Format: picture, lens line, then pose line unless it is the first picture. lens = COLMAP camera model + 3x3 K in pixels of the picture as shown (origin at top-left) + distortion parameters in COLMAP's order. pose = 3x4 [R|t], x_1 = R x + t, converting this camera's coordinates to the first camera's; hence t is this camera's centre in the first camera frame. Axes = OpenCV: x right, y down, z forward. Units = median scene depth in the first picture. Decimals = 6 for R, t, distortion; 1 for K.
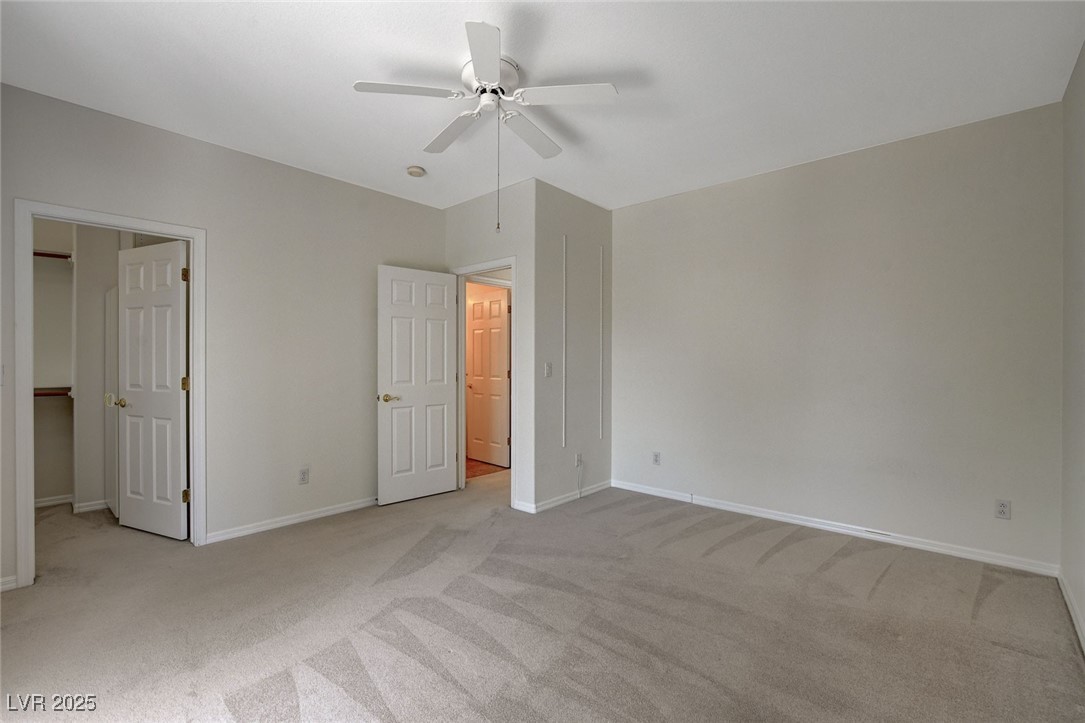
lens RADIAL K [[486.0, 0, 542.5], [0, 486.0, 361.5], [0, 0, 1]] dist [-0.038191, 0.000037]
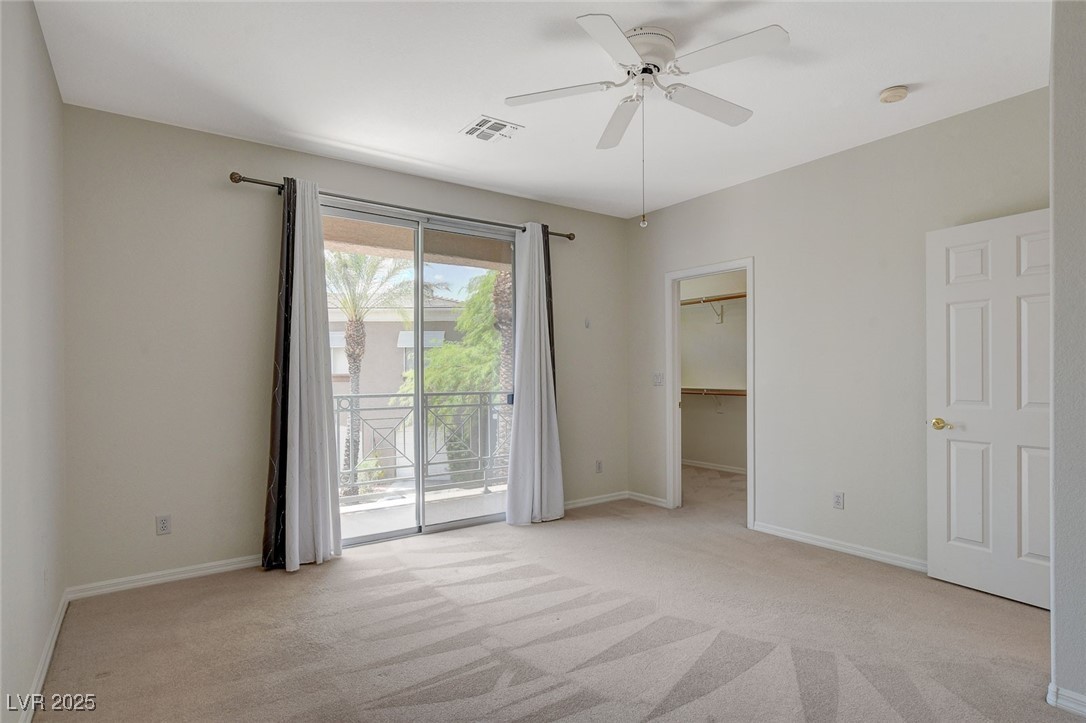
lens RADIAL K [[561.9, 0, 540.3], [0, 561.9, 369.7], [0, 0, 1]] dist [-0.002477, -0.000240]
pose [[-0.219947, -0.003228, -0.975507, 0.884909], [0.005713, 0.999973, -0.004597, -0.000761], [0.975495, -0.006585, -0.219922, 0.958315]]
